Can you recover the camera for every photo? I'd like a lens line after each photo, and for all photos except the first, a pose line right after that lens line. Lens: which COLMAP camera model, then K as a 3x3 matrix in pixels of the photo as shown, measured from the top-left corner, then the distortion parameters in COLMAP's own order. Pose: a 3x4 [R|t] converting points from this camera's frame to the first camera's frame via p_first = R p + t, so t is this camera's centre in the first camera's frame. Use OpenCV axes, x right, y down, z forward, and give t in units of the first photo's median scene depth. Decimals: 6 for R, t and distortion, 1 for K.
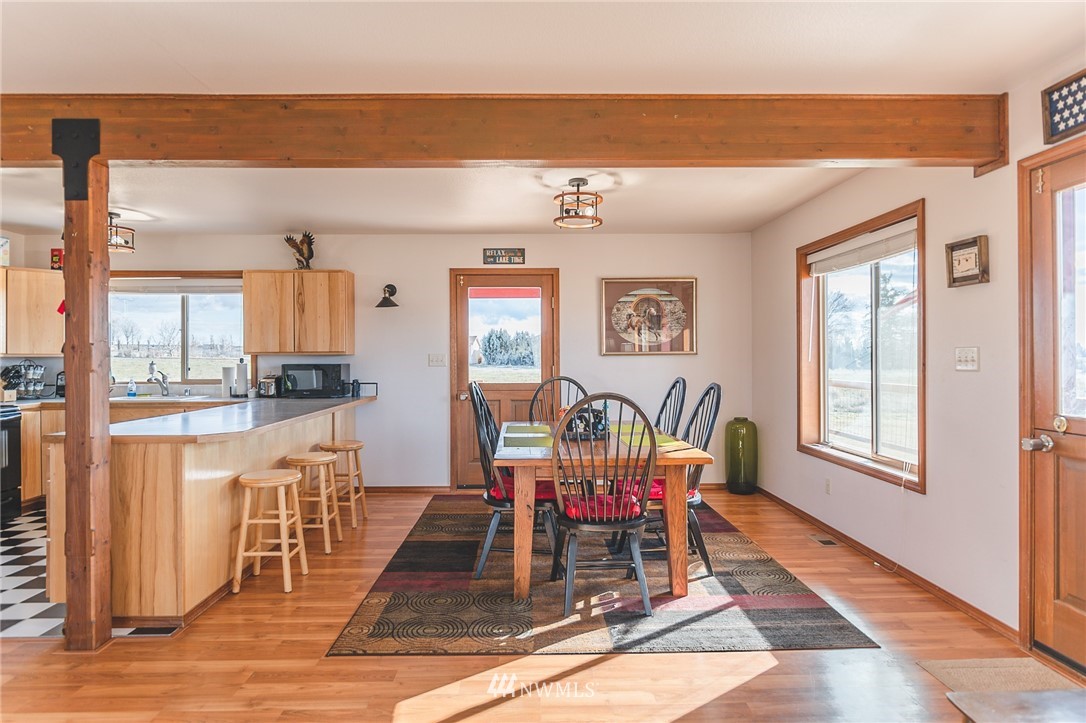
lens RADIAL K [[633.5, 0, 538.8], [0, 633.5, 358.0], [0, 0, 1]] dist [-0.003974, -0.000087]
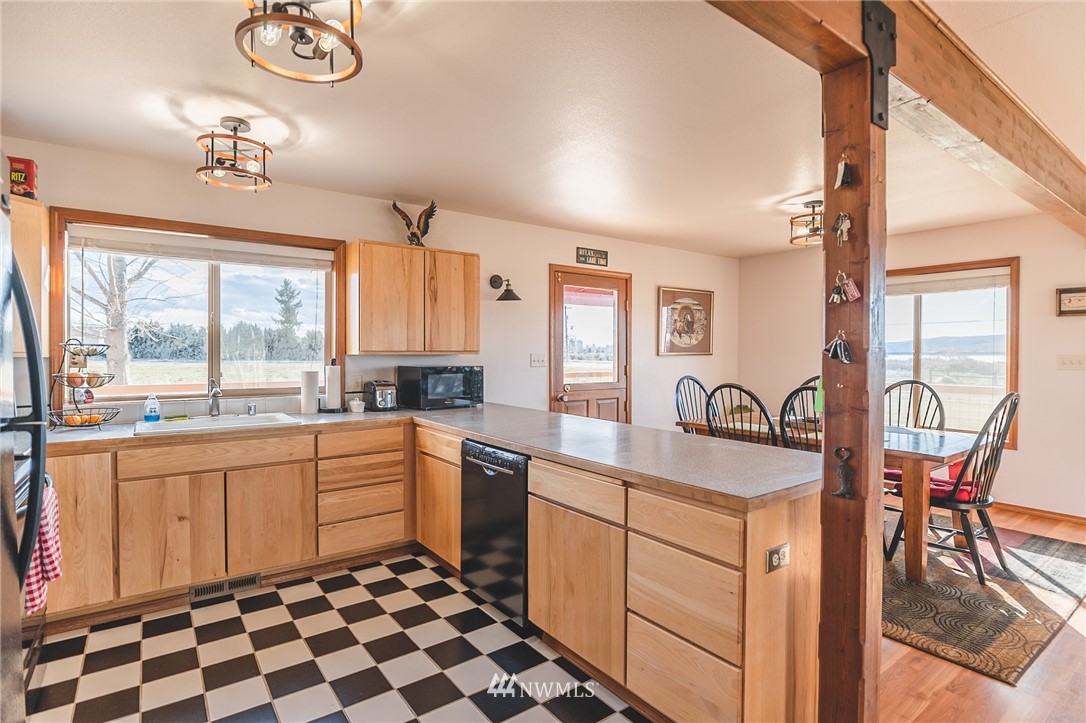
lens RADIAL K [[538.6, 0, 539.7], [0, 538.6, 357.9], [0, 0, 1]] dist [-0.008800, -0.001579]
pose [[0.819656, -0.000889, 0.572855, -0.990244], [-0.005214, 0.999946, 0.009013, -0.011944], [-0.572832, -0.010374, 0.819607, 0.554902]]
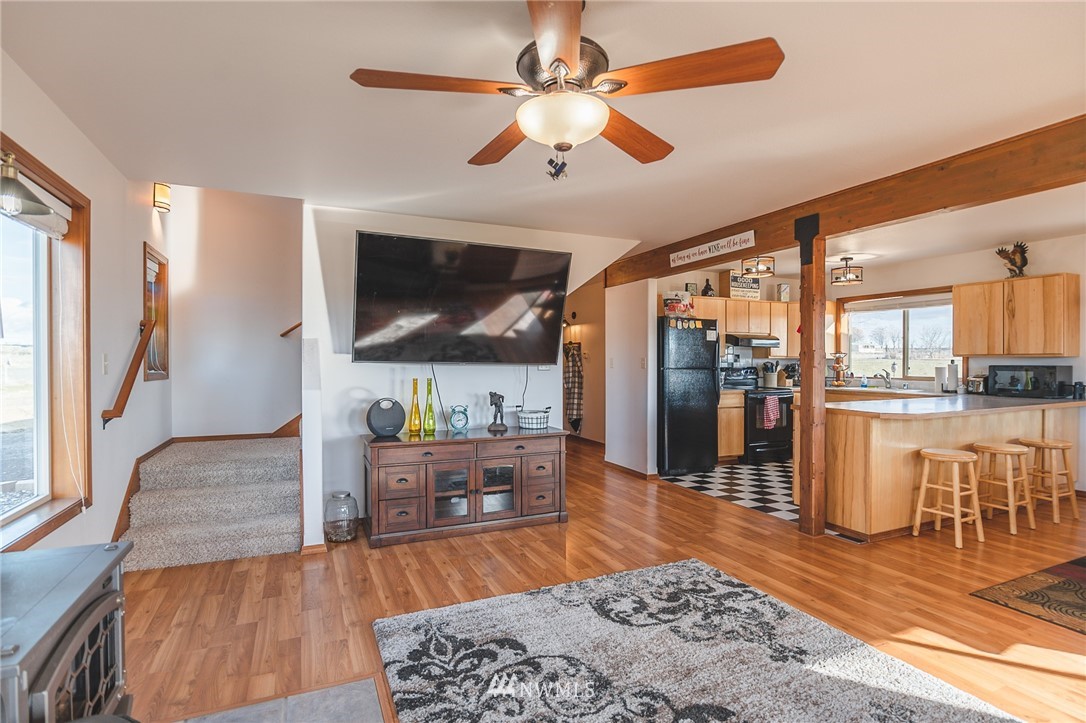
lens RADIAL K [[532.6, 0, 536.9], [0, 532.6, 364.2], [0, 0, 1]] dist [-0.014267, -0.000248]
pose [[0.388931, 0.010965, -0.921202, 0.213195], [-0.002567, 0.999938, 0.010818, 0.000162], [0.921263, -0.001843, 0.388935, -0.151980]]
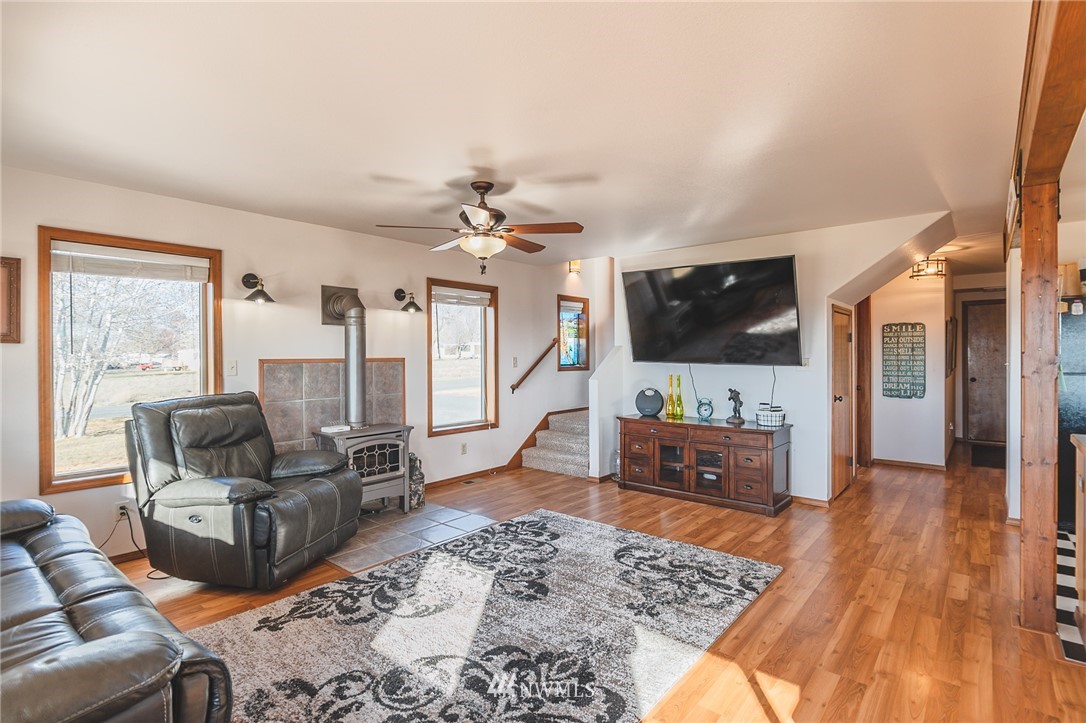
lens RADIAL K [[526.9, 0, 539.2], [0, 526.9, 356.9], [0, 0, 1]] dist [-0.007158, -0.000670]
pose [[-0.664393, 0.012120, -0.747285, 0.410037], [0.007646, 0.999926, 0.009420, -0.022206], [0.747344, 0.000545, -0.664437, 0.726353]]
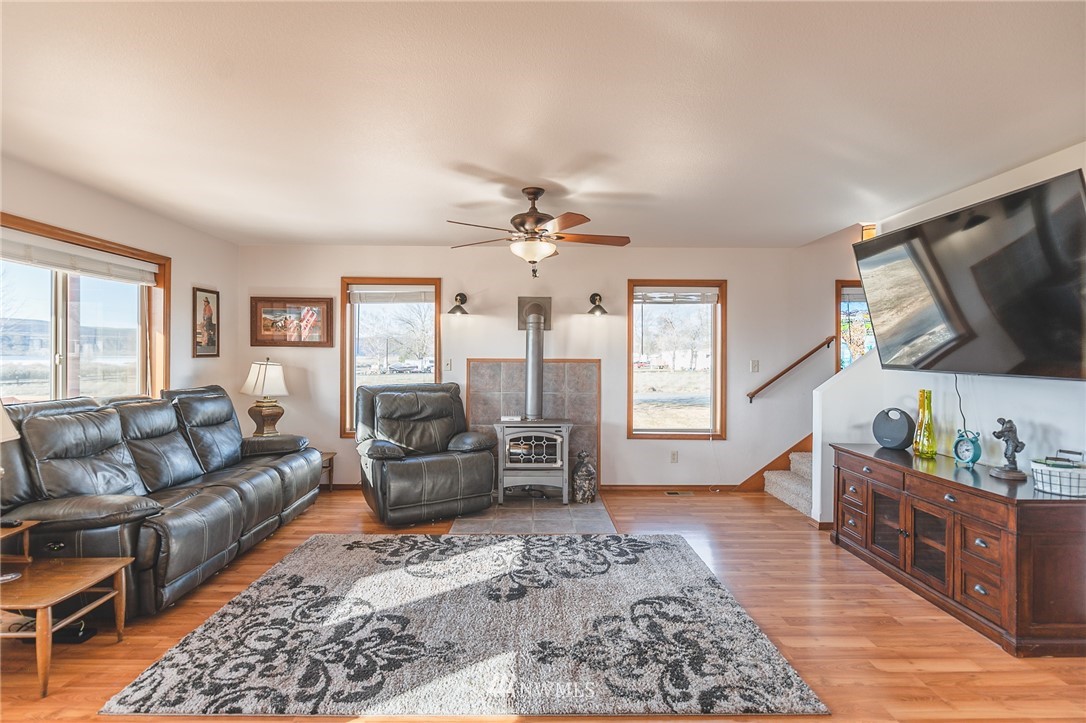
lens RADIAL K [[526.9, 0, 539.2], [0, 526.9, 356.9], [0, 0, 1]] dist [-0.007158, -0.000670]
pose [[-0.999962, 0.000974, 0.008613, -0.225300], [0.000997, 0.999996, 0.002620, -0.019368], [-0.008611, 0.002628, -0.999959, 0.979880]]
